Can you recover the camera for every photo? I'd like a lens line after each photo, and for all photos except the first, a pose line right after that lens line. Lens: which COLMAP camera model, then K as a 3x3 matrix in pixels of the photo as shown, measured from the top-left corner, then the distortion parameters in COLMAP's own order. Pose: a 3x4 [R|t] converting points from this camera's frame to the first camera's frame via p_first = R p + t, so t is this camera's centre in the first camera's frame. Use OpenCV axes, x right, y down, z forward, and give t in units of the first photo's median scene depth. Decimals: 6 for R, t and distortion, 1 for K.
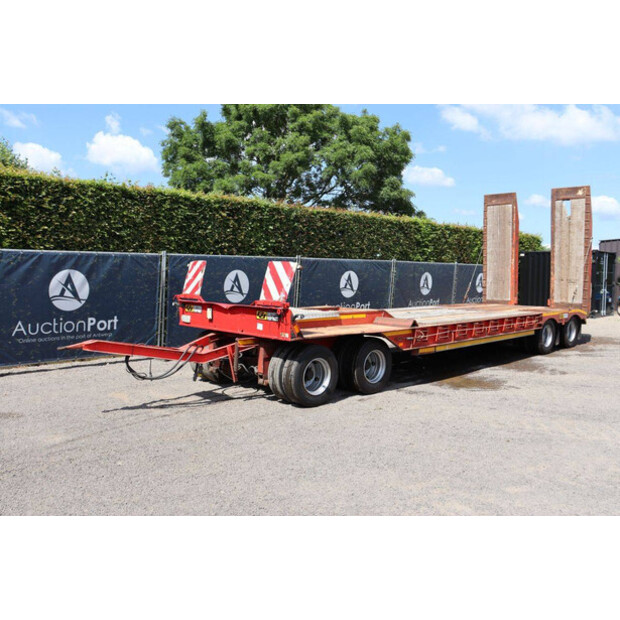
lens RADIAL K [[552.8, 0, 312.5], [0, 552.8, 310.3], [0, 0, 1]] dist [-0.139559, 0.141434]
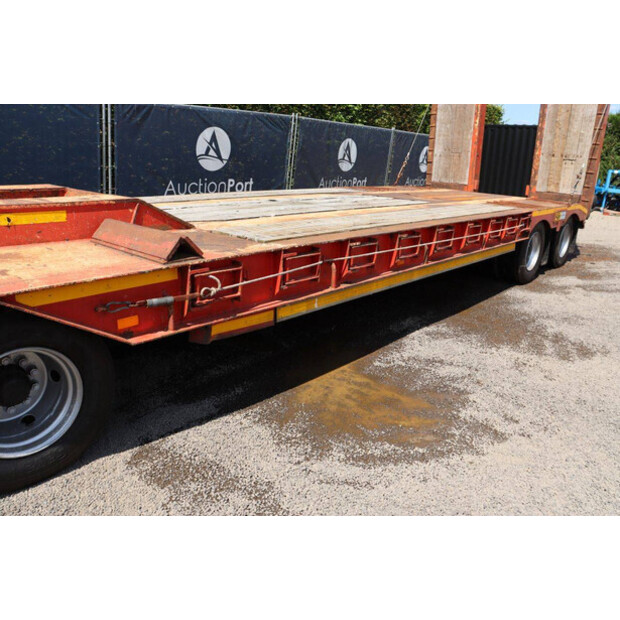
lens RADIAL K [[505.0, 0, 312.1], [0, 505.0, 308.4], [0, 0, 1]] dist [-0.157487, 0.127665]
pose [[0.996465, 0.010575, 0.083341, 0.169628], [-0.029696, 0.972337, 0.231686, -0.006806], [-0.078586, -0.233342, 0.969214, 0.529303]]
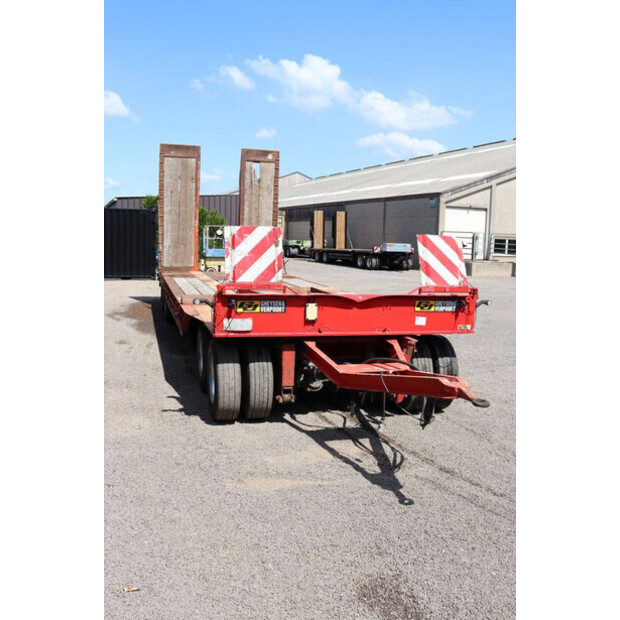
lens RADIAL K [[610.7, 0, 301.7], [0, 610.7, 301.1], [0, 0, 1]] dist [-0.079862, 0.000000]
pose [[0.478258, -0.085729, 0.874025, -0.567647], [0.035961, 0.996301, 0.078045, -0.043244], [-0.877483, -0.005896, 0.479572, 0.467830]]
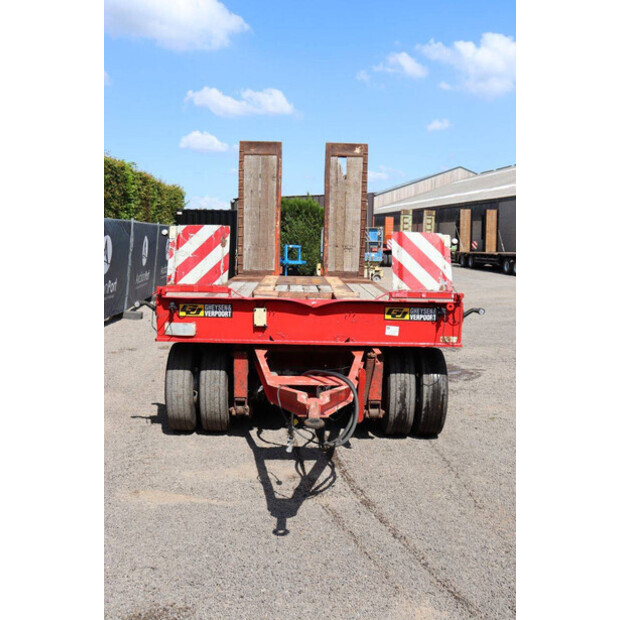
lens RADIAL K [[665.4, 0, 301.2], [0, 665.4, 300.1], [0, 0, 1]] dist [-0.041818, 0.000000]
pose [[0.687297, -0.064595, 0.723498, -0.468273], [0.037233, 0.997862, 0.053721, -0.033822], [-0.725421, -0.009984, 0.688233, 0.335068]]
